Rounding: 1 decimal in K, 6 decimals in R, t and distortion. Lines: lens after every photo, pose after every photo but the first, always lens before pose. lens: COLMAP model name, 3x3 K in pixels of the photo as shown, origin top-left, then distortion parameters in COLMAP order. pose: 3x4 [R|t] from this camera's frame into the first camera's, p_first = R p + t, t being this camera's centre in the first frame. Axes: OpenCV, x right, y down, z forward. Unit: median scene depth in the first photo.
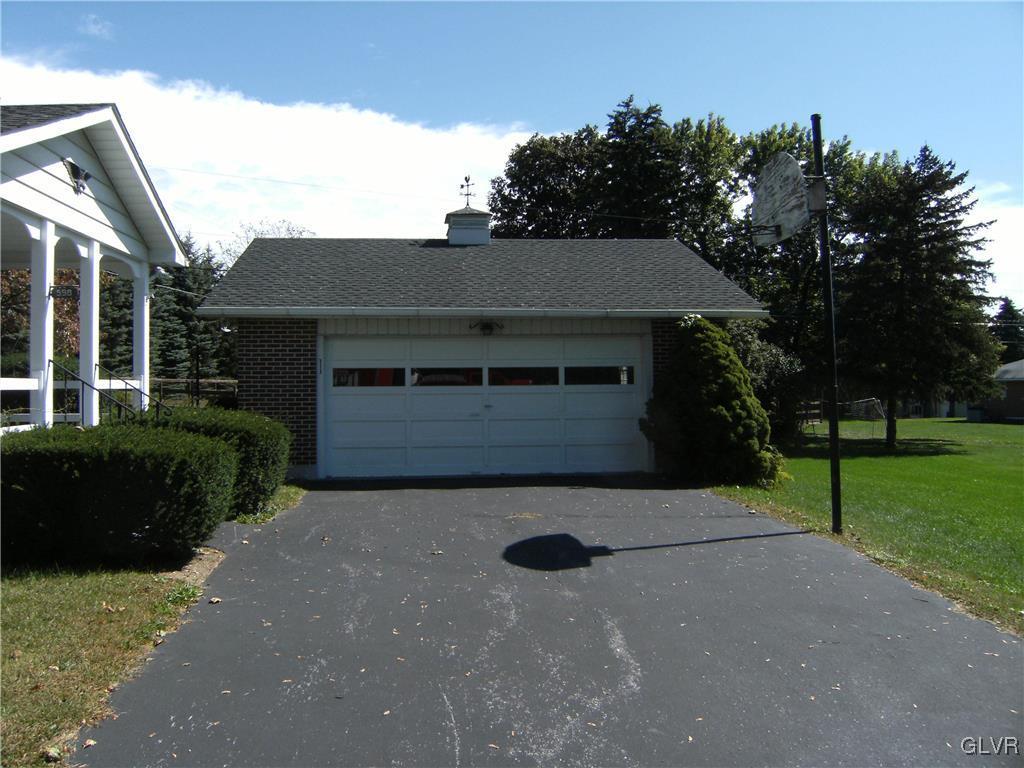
lens RADIAL K [[817.1, 0, 509.9], [0, 817.1, 360.6], [0, 0, 1]] dist [-0.137769, 0.061063]
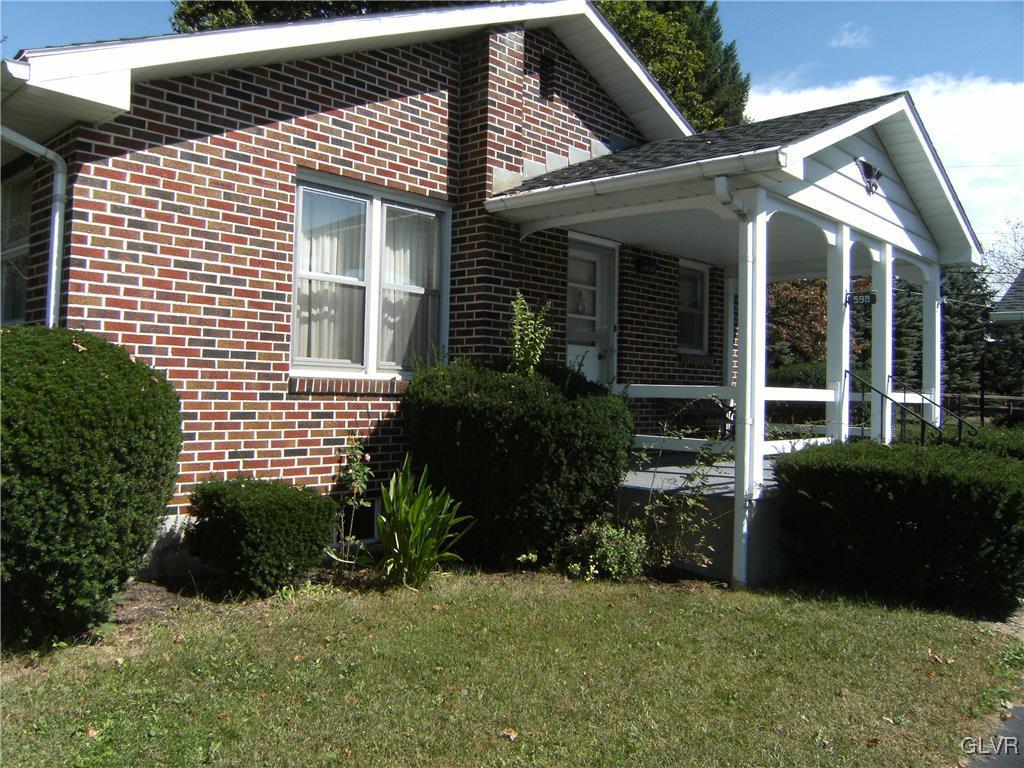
lens RADIAL K [[817.1, 0, 509.9], [0, 817.1, 360.6], [0, 0, 1]] dist [-0.137769, 0.061063]
pose [[0.663677, 0.001737, -0.748017, -0.129548], [-0.013334, 0.999866, -0.009509, 0.001538], [0.747901, 0.016285, 0.663611, 0.050720]]
